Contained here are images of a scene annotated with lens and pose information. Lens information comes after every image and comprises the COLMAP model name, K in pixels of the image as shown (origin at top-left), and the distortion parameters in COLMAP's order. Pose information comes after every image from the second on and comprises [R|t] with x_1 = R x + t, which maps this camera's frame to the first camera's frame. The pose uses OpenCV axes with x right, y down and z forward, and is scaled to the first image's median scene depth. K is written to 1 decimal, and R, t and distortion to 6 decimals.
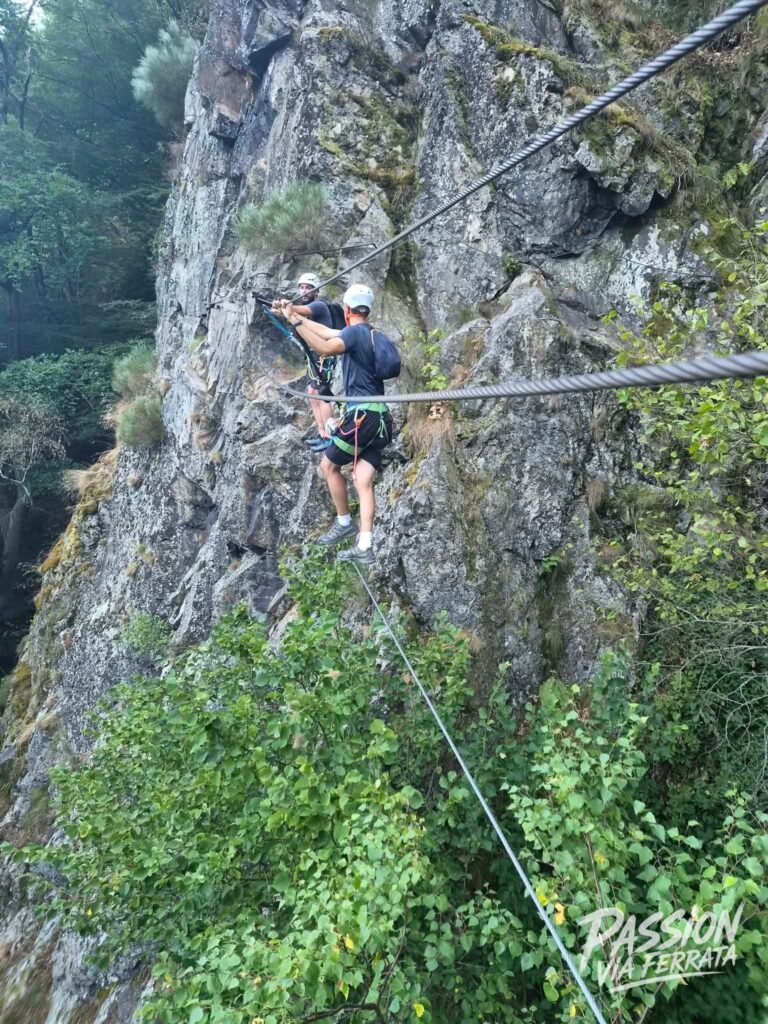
lens RADIAL K [[675.7, 0, 383.4], [0, 675.7, 512.4], [0, 0, 1]] dist [0.001772, -0.000798]
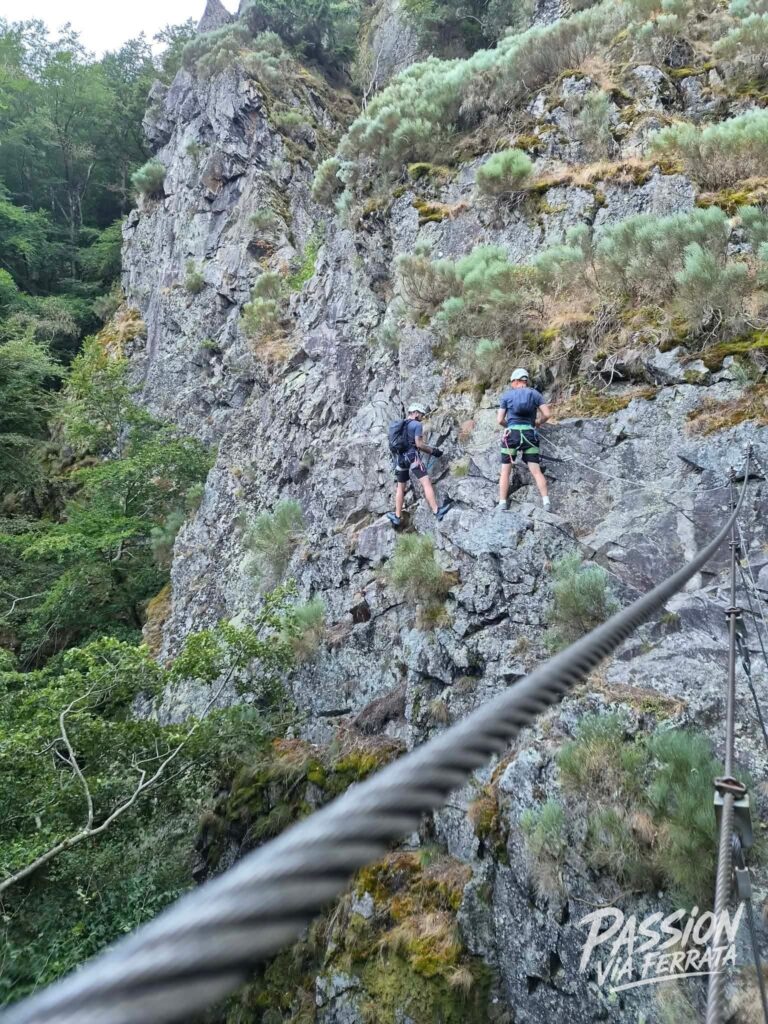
lens RADIAL K [[675.7, 0, 384.2], [0, 675.7, 511.4], [0, 0, 1]] dist [0.001772, -0.000798]
pose [[0.871457, -0.019309, 0.490092, -1.224392], [0.129296, 0.972924, -0.191576, 1.652838], [-0.473123, 0.230317, 0.850358, -1.779177]]
